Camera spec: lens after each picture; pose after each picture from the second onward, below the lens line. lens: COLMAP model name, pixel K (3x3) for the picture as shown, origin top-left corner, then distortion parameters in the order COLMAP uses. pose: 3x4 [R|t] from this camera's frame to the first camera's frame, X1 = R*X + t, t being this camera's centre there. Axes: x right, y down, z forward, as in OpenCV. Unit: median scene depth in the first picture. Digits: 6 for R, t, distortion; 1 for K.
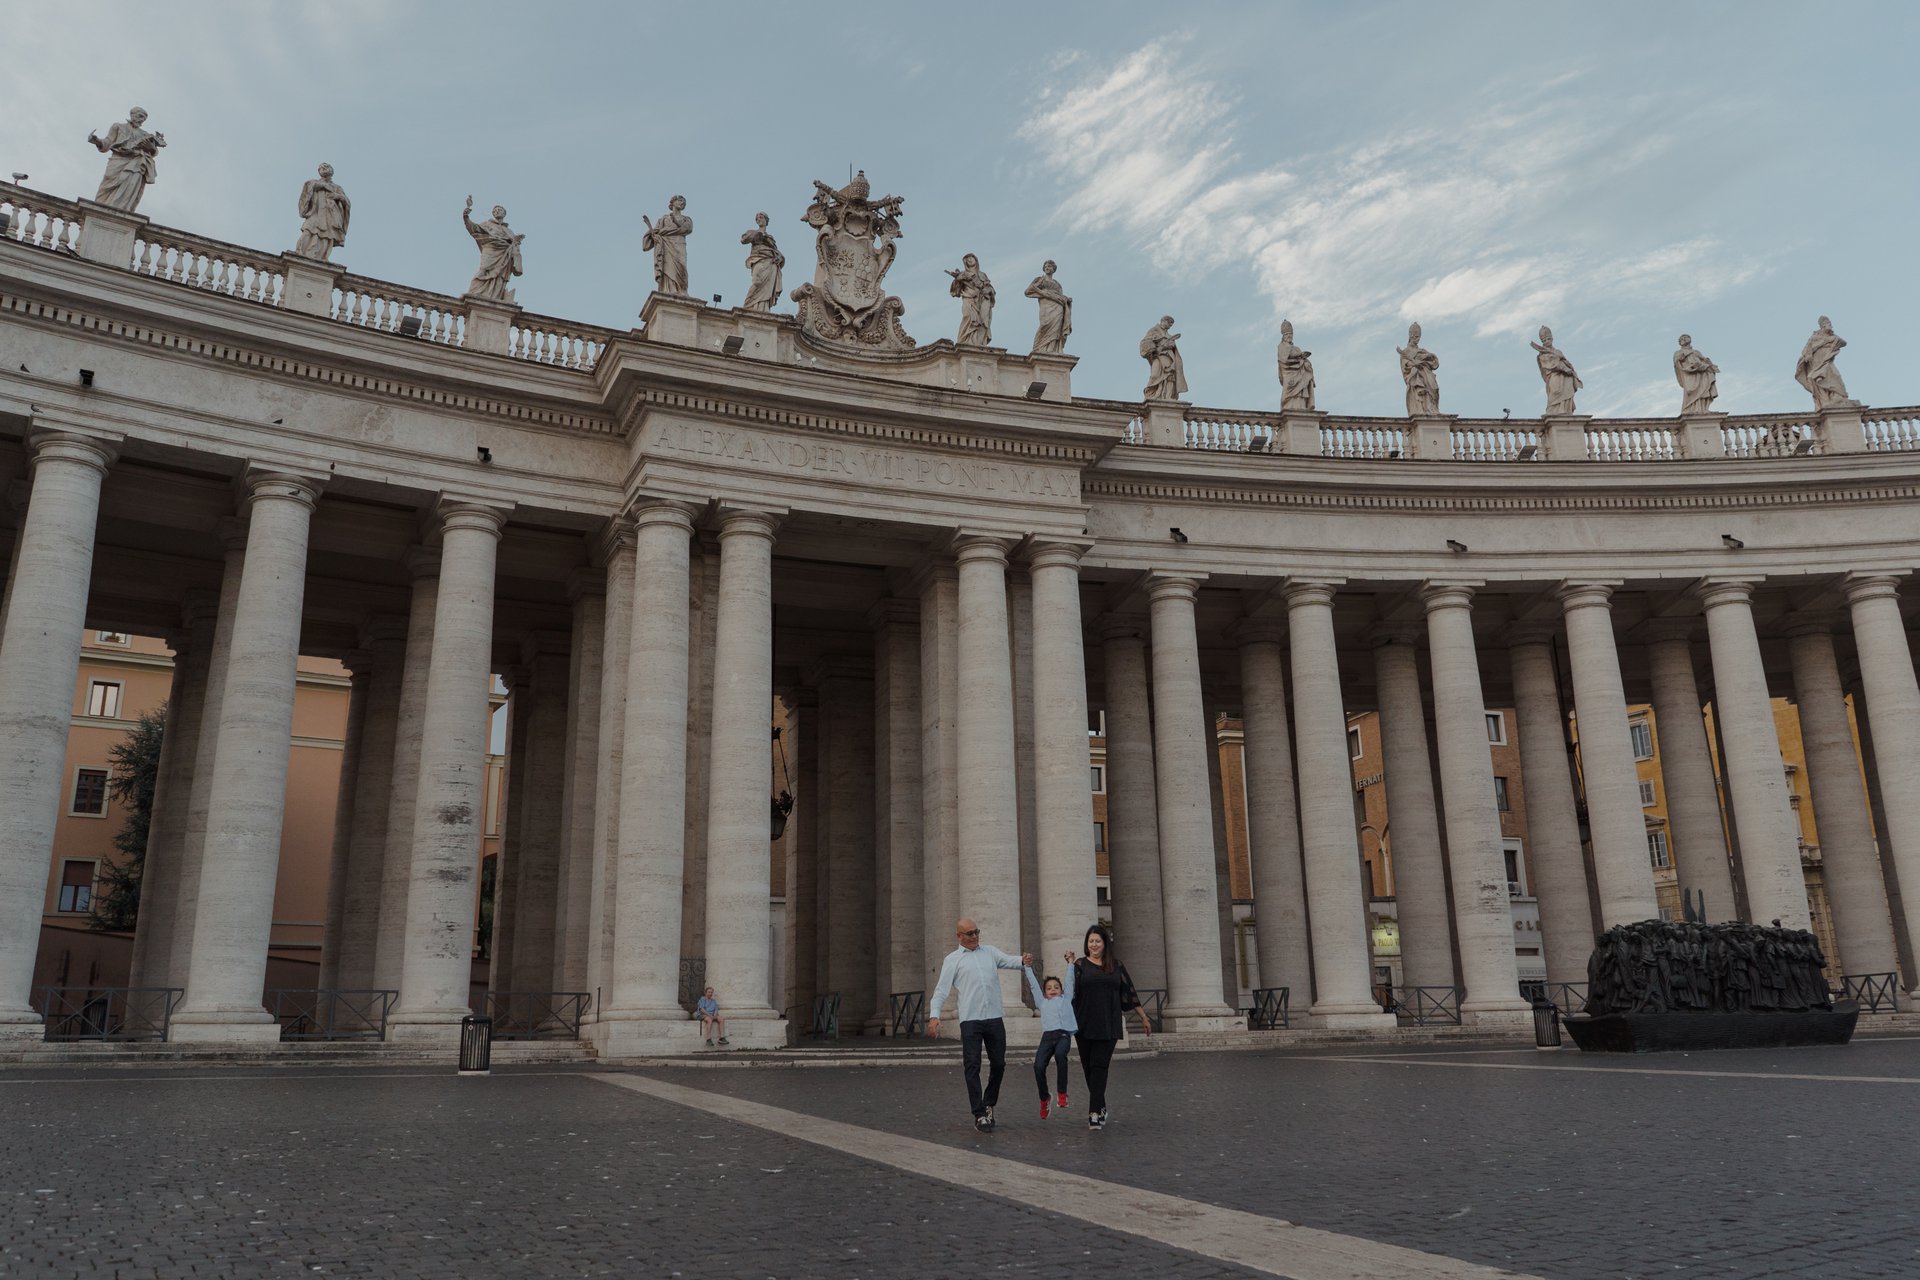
lens RADIAL K [[1421.2, 0, 955.8], [0, 1421.2, 585.1], [0, 0, 1]] dist [-0.021857, -0.001542]
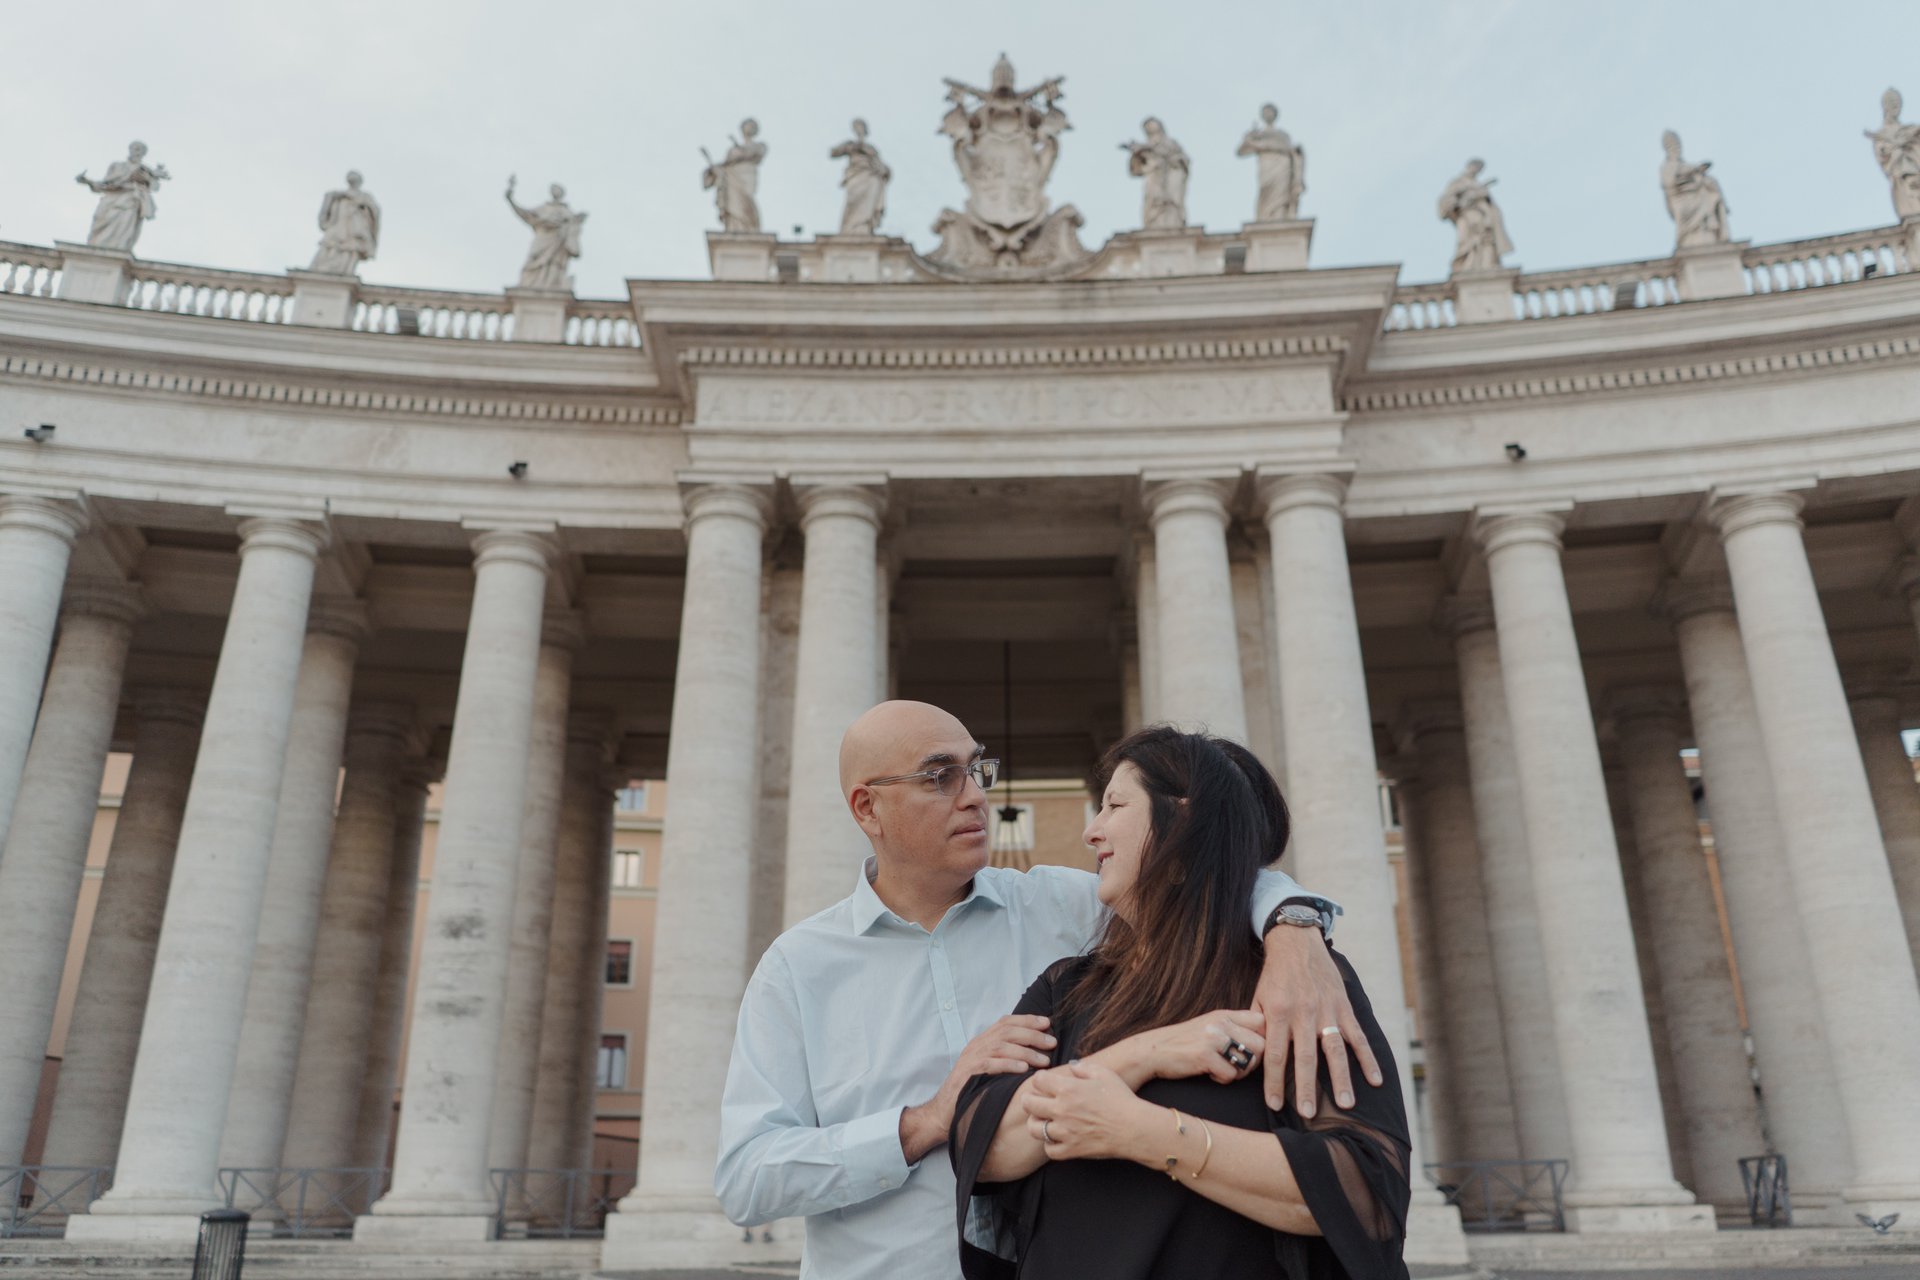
lens RADIAL K [[1455.7, 0, 956.8], [0, 1455.7, 609.2], [0, 0, 1]] dist [-0.021655, 0.004835]
pose [[0.930657, -0.134269, -0.340366, 0.147922], [0.104814, 0.989082, -0.103587, 0.088004], [0.350558, 0.060729, 0.934570, 0.312397]]
